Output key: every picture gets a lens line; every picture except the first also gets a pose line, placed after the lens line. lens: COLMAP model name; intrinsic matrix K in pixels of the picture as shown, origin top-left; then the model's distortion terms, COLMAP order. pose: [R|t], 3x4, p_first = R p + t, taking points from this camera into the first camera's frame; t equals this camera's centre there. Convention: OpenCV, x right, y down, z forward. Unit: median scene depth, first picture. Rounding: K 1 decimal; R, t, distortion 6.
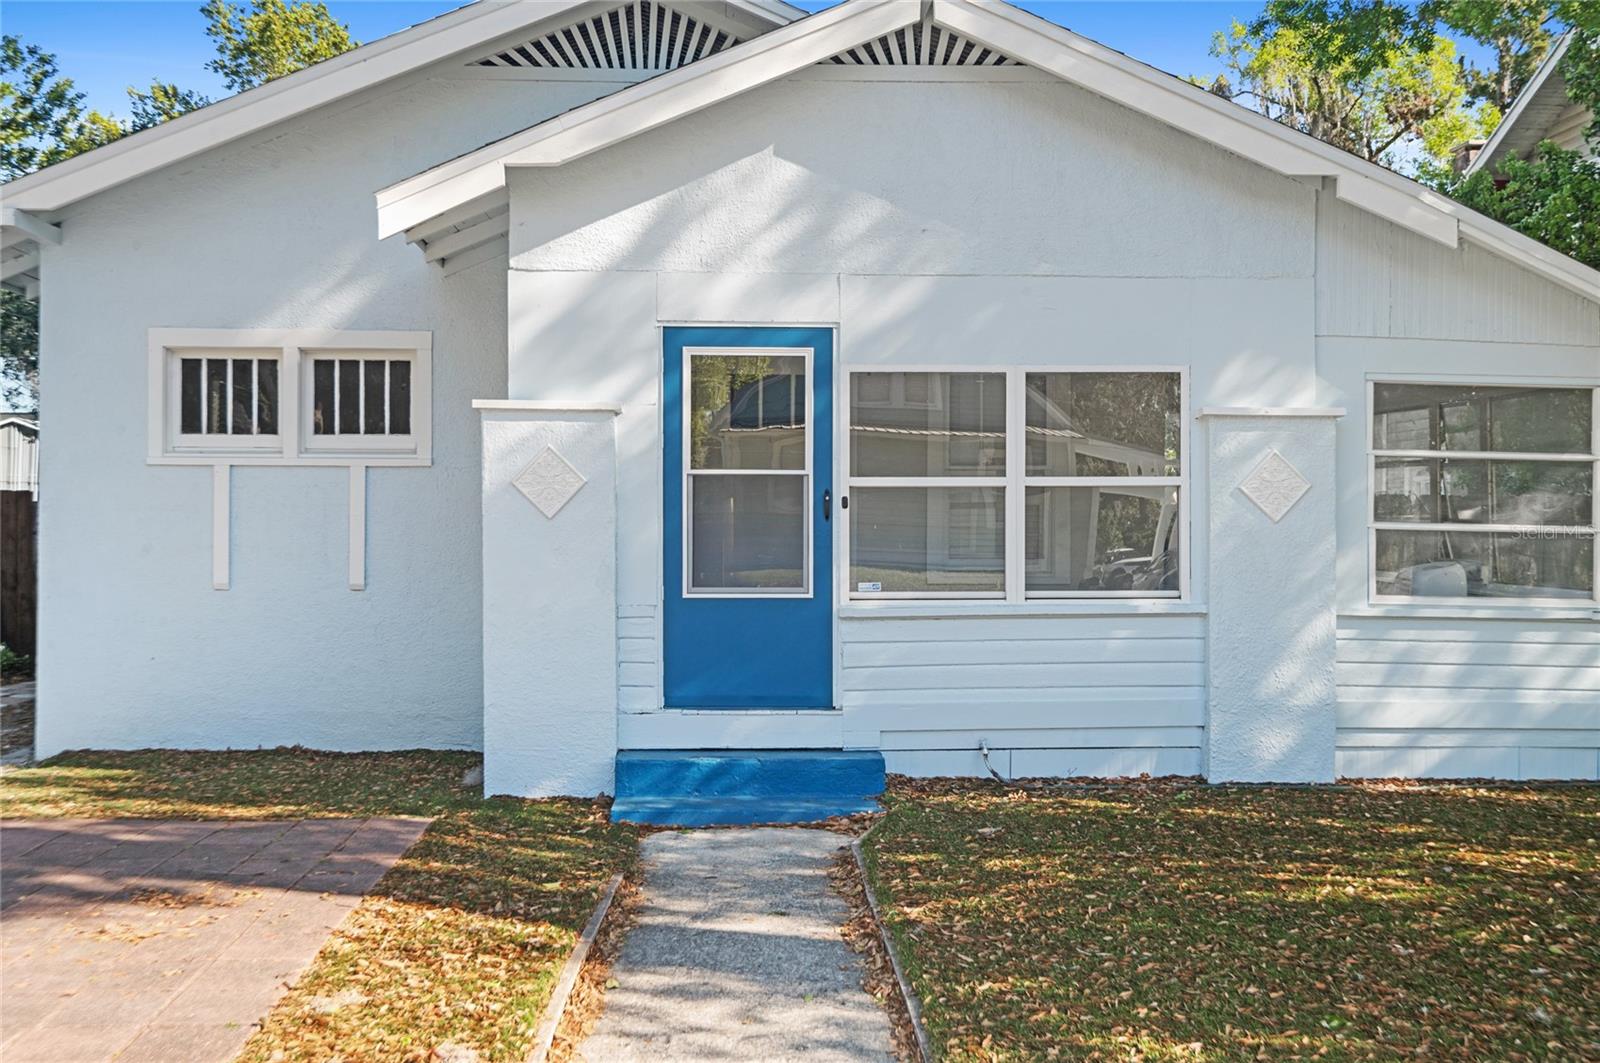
lens RADIAL K [[1610.8, 0, 800.2], [0, 1610.8, 532.9], [0, 0, 1]] dist [0.000392, 0.000000]
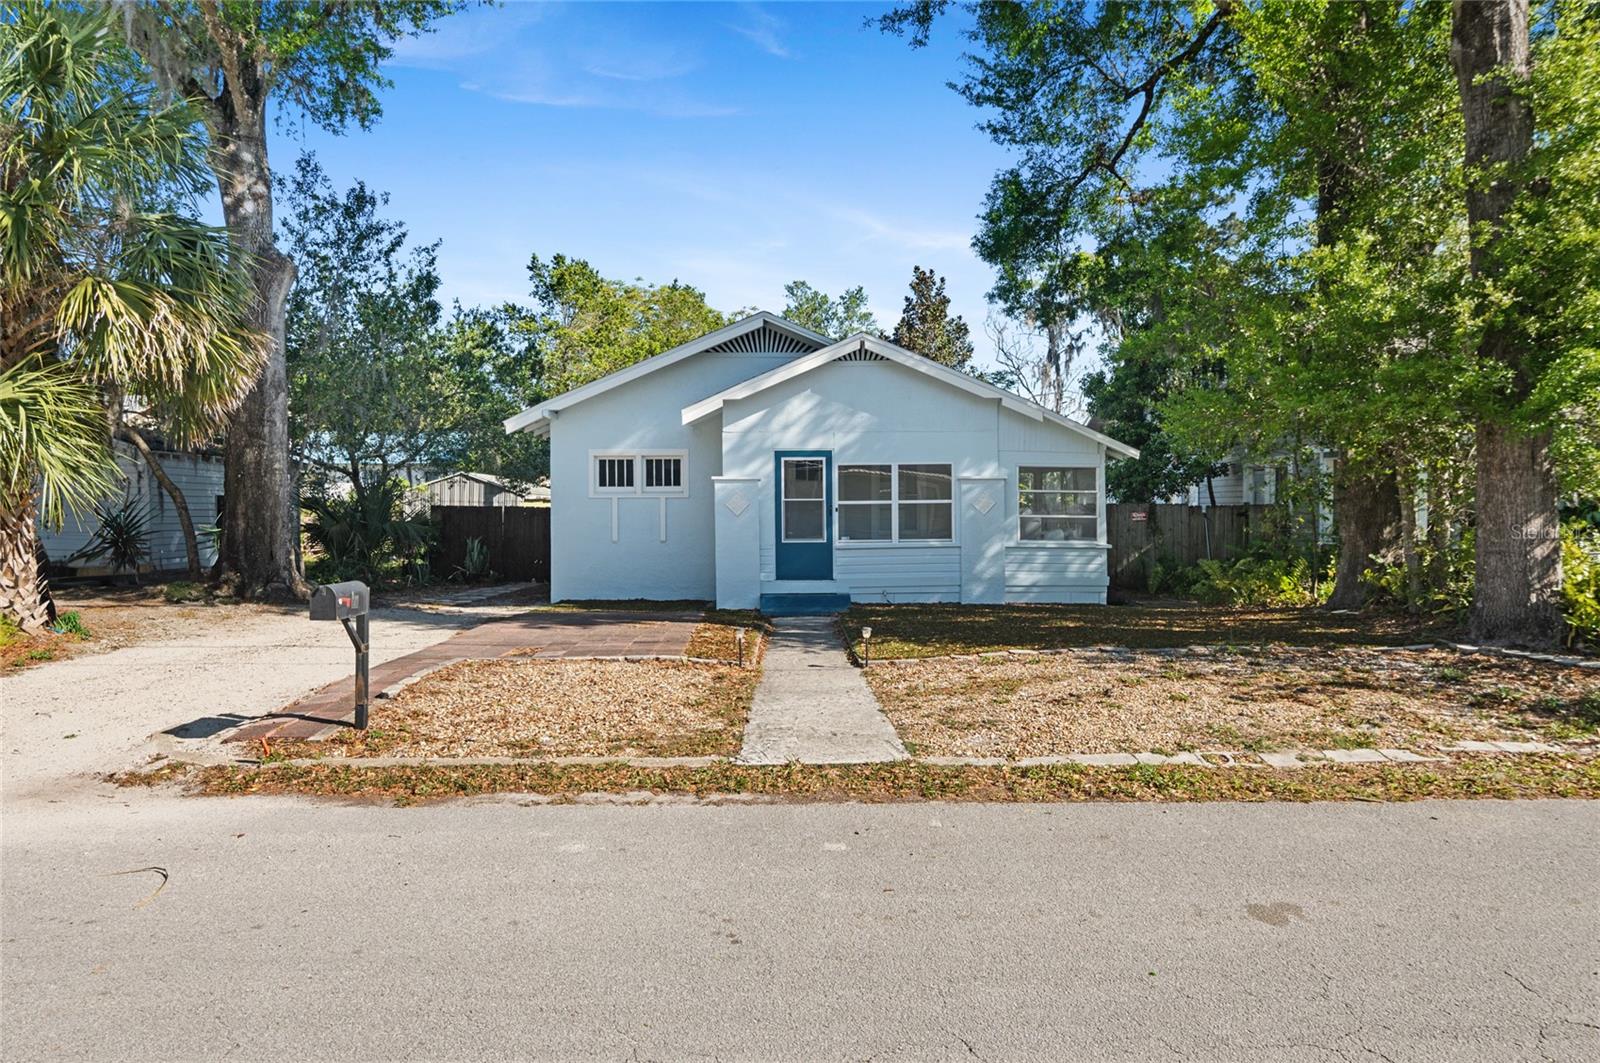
lens RADIAL K [[966.8, 0, 799.7], [0, 966.8, 529.6], [0, 0, 1]] dist [0.000749, 0.000014]
pose [[0.999597, -0.008828, -0.026983, 0.007772], [0.009047, 0.999927, 0.007991, 0.002731], [0.026911, -0.008232, 0.999604, -0.742014]]
